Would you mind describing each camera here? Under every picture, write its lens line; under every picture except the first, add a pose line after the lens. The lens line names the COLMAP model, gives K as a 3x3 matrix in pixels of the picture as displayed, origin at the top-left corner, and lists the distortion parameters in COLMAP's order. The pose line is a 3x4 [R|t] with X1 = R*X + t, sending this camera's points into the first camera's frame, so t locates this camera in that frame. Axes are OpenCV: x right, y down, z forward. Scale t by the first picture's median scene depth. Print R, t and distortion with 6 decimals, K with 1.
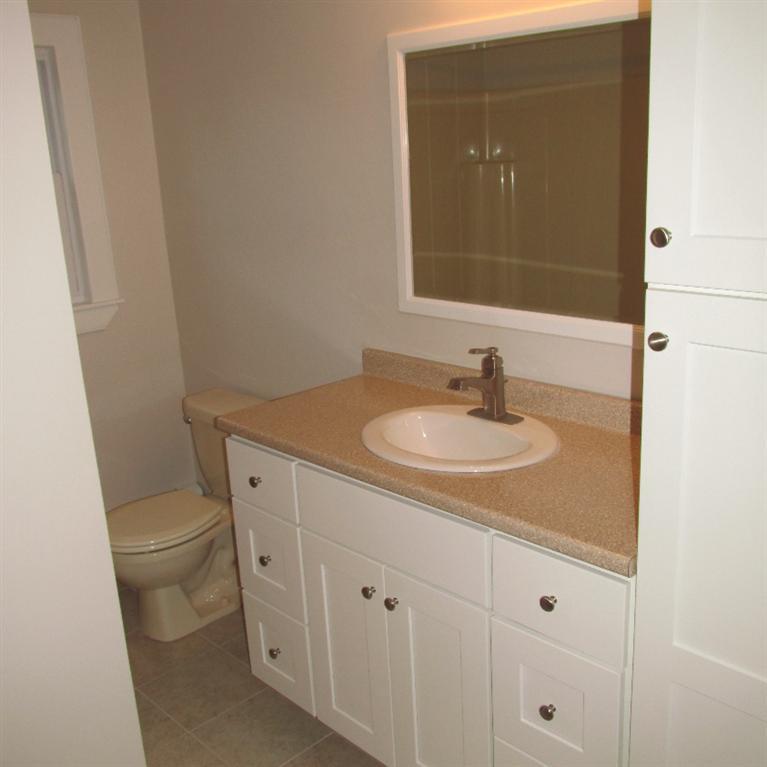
lens RADIAL K [[847.0, 0, 382.0], [0, 847.0, 382.9], [0, 0, 1]] dist [-0.058566, 0.000000]
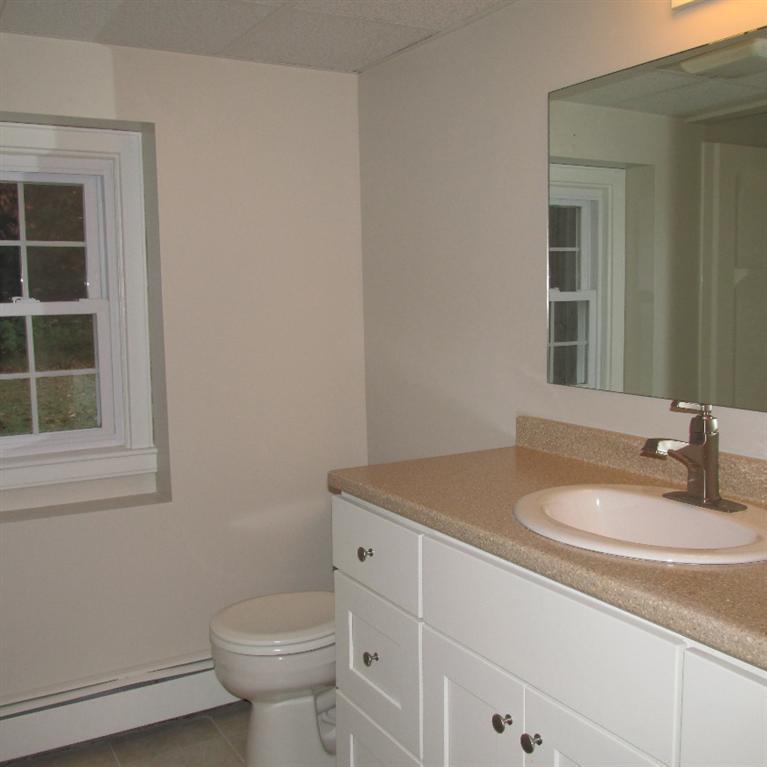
lens RADIAL K [[847.0, 0, 385.2], [0, 847.0, 384.4], [0, 0, 1]] dist [-0.058566, 0.000000]
pose [[0.967346, 0.048066, -0.248860, 0.045705], [-0.089430, 0.983432, -0.157681, 0.083711], [0.237158, 0.174788, 0.955618, 0.244726]]
